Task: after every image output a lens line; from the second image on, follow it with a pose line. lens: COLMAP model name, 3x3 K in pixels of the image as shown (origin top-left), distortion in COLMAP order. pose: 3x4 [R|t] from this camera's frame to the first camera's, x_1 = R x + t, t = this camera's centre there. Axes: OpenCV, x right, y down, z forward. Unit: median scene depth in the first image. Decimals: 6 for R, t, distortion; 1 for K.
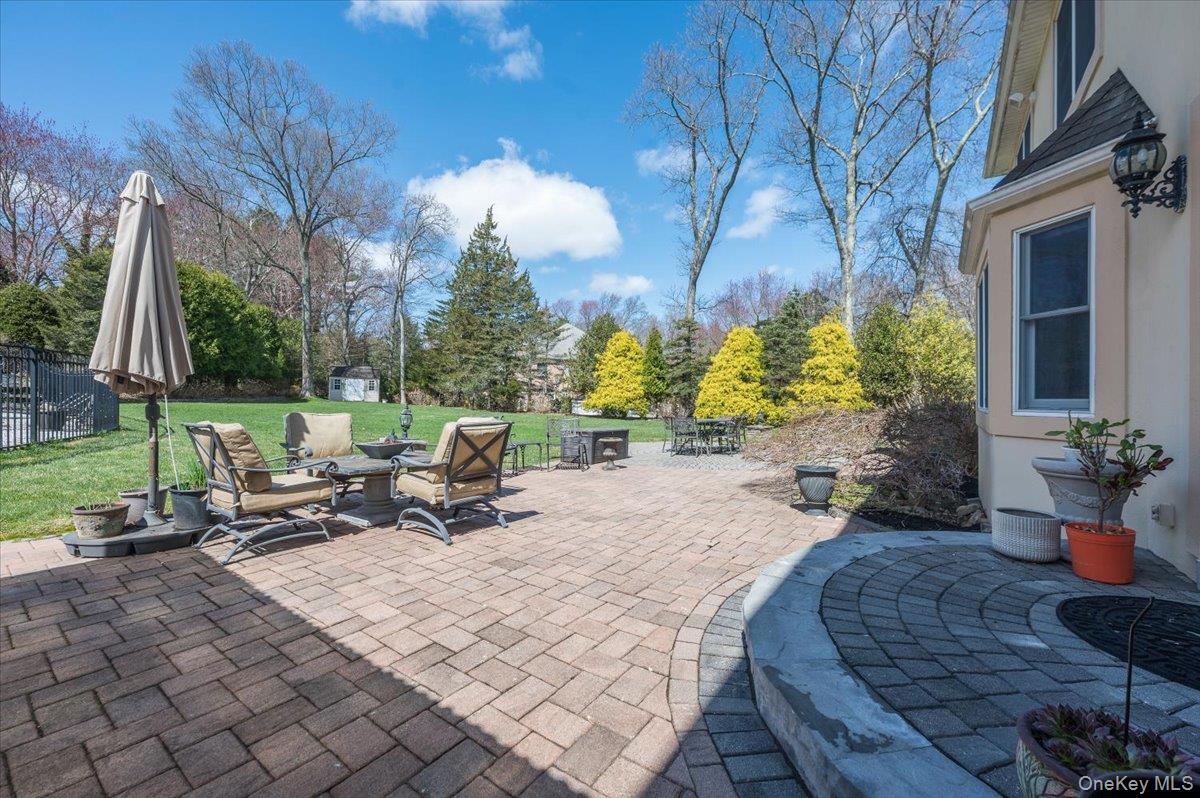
lens RADIAL K [[481.7, 0, 604.9], [0, 481.7, 392.2], [0, 0, 1]] dist [-0.001897, -0.000312]
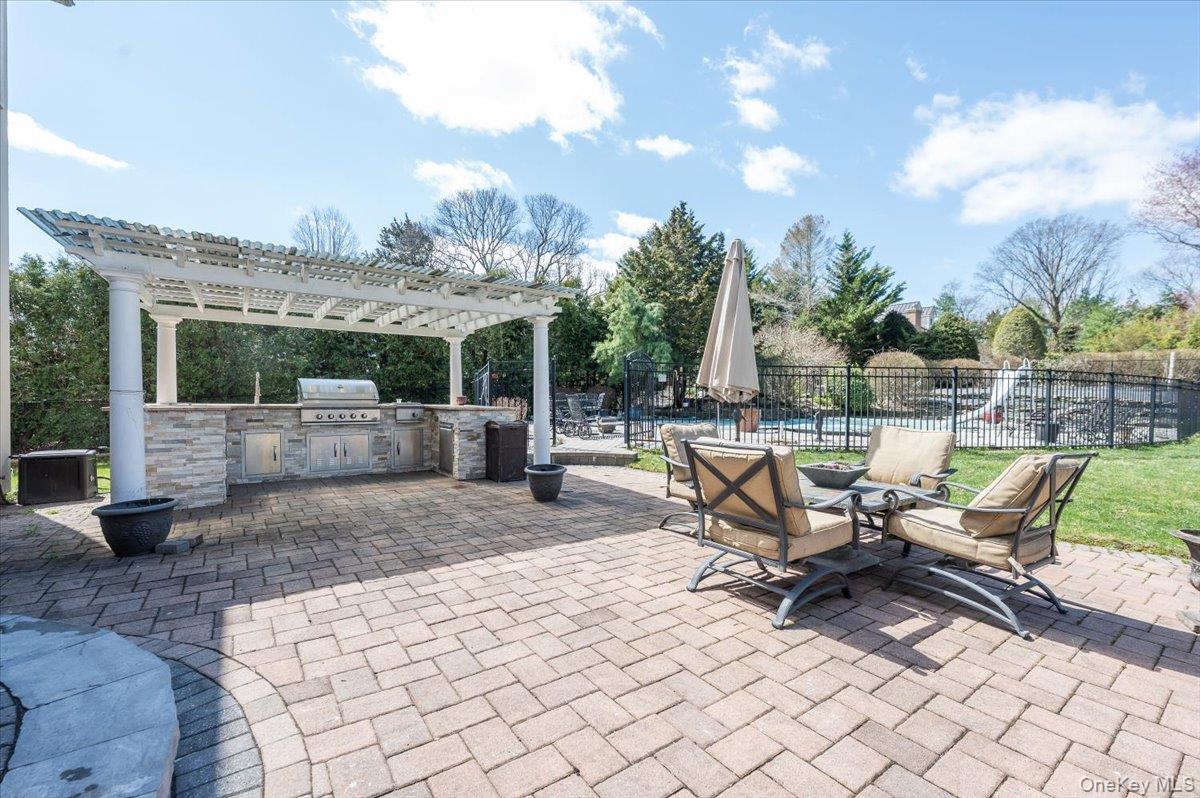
lens RADIAL K [[497.9, 0, 608.6], [0, 497.9, 406.6], [0, 0, 1]] dist [-0.003082, 0.000767]
pose [[-0.293281, 0.006054, -0.956007, 0.648510], [-0.017315, 0.999782, 0.011644, 0.013554], [0.955869, 0.019968, -0.293113, 1.474967]]
